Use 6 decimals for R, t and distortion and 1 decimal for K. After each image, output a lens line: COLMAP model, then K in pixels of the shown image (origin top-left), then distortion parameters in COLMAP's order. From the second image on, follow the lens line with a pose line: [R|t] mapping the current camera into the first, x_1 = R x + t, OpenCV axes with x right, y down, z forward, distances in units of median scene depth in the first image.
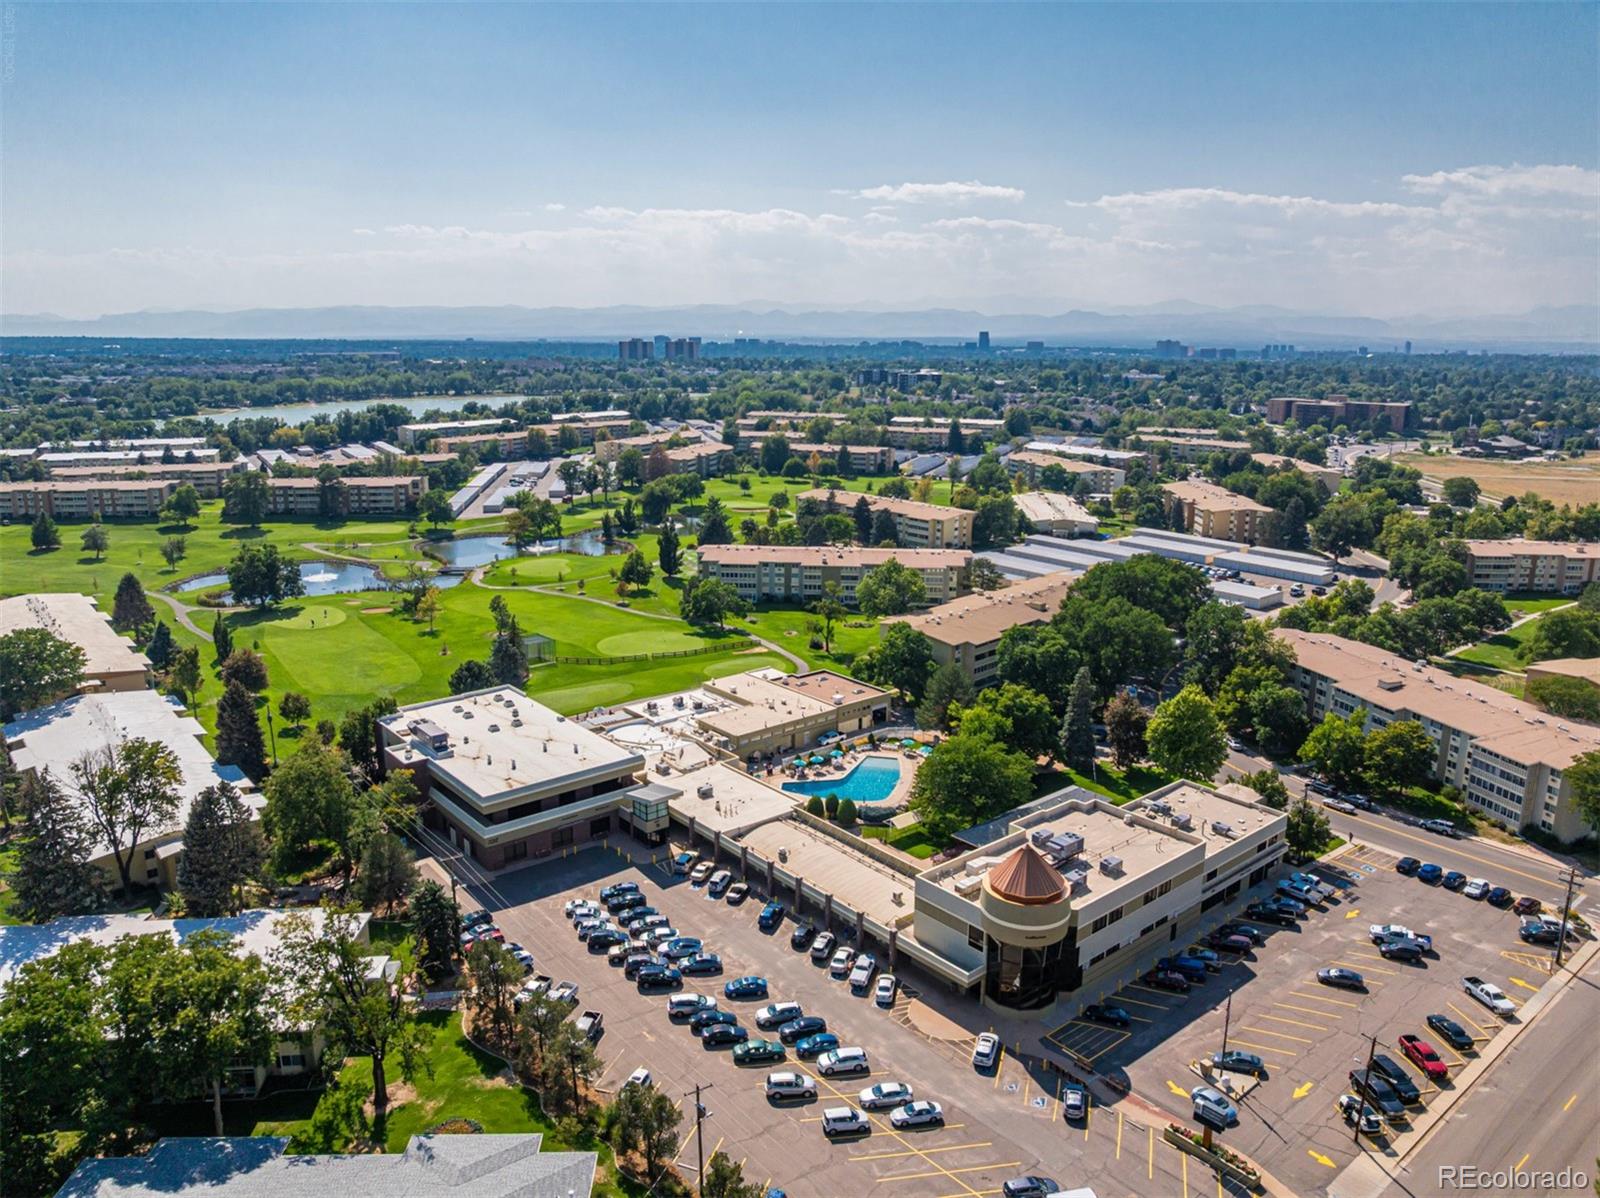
lens RADIAL K [[1105.0, 0, 777.4], [0, 1105.0, 608.3], [0, 0, 1]] dist [-0.033477, -0.000073]
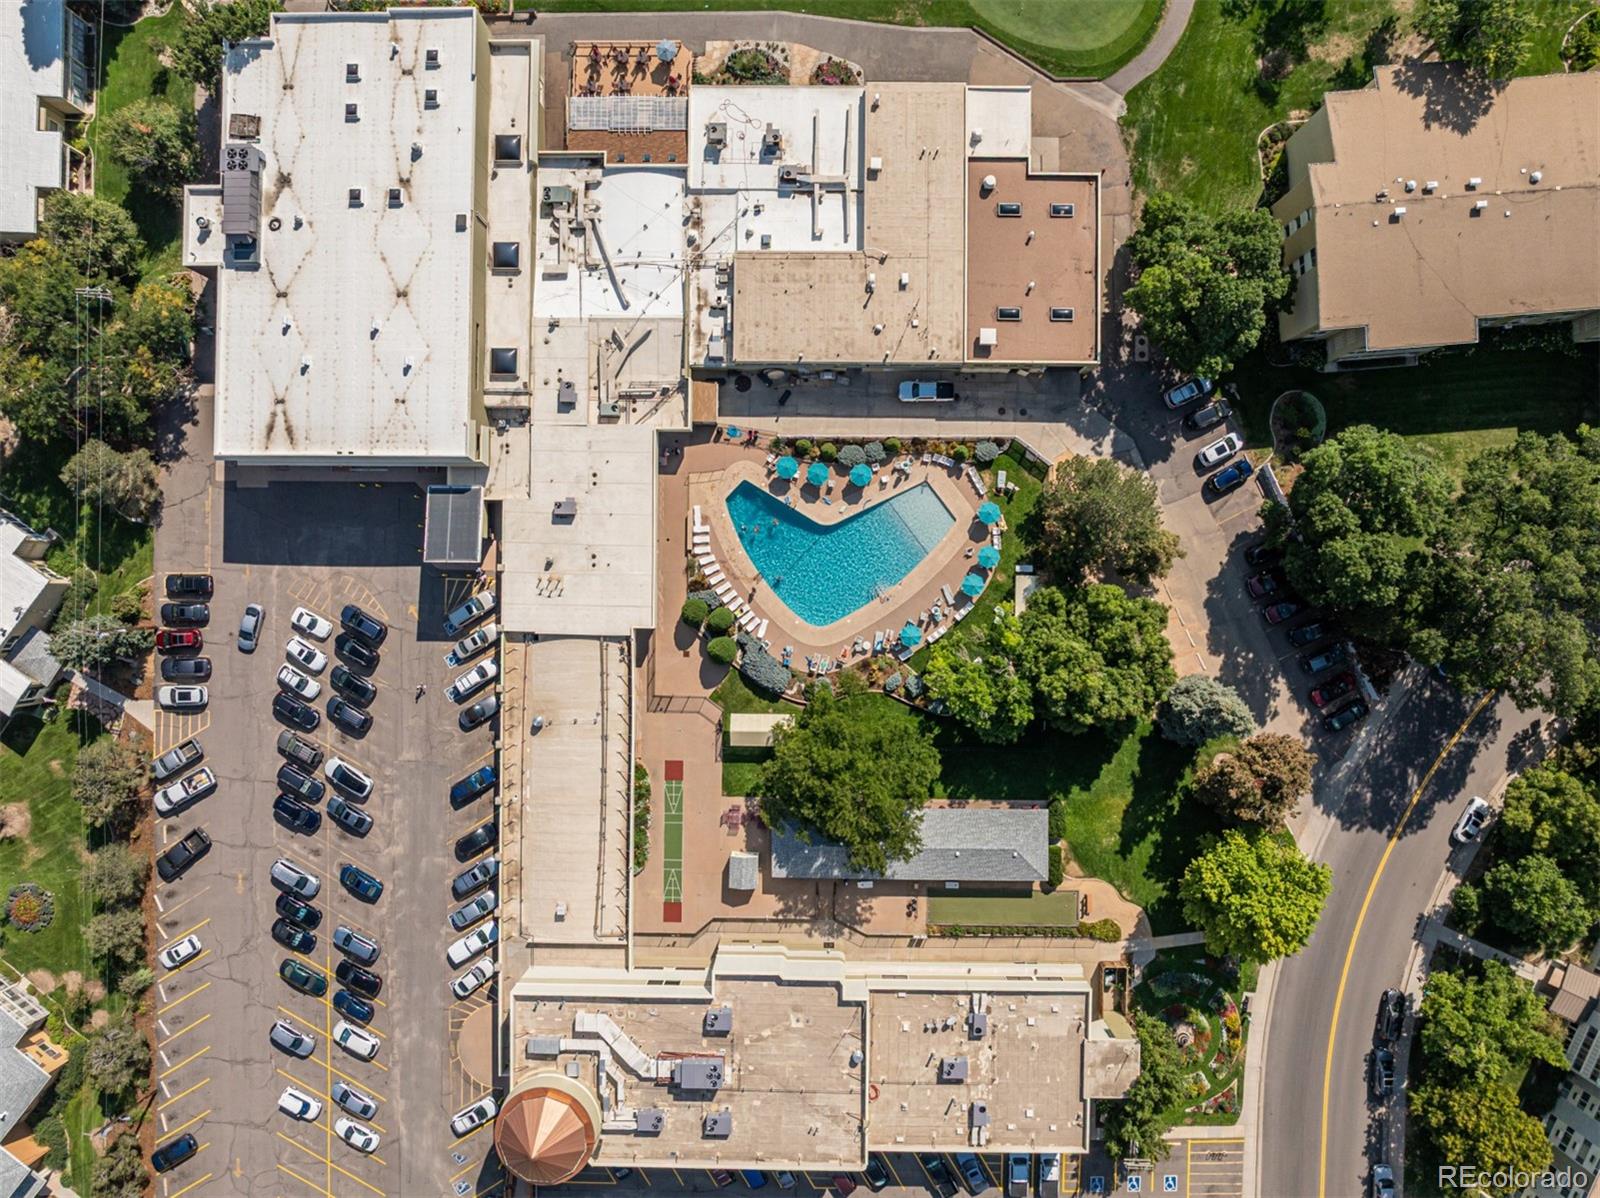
lens RADIAL K [[1113.9, 0, 790.6], [0, 1113.9, 595.5], [0, 0, 1]] dist [-0.032346, -0.003457]
pose [[0.769462, 0.638688, -0.002445, 0.027818], [-0.136507, 0.168194, 0.976256, -0.186185], [0.623934, -0.750859, 0.216604, 0.327294]]
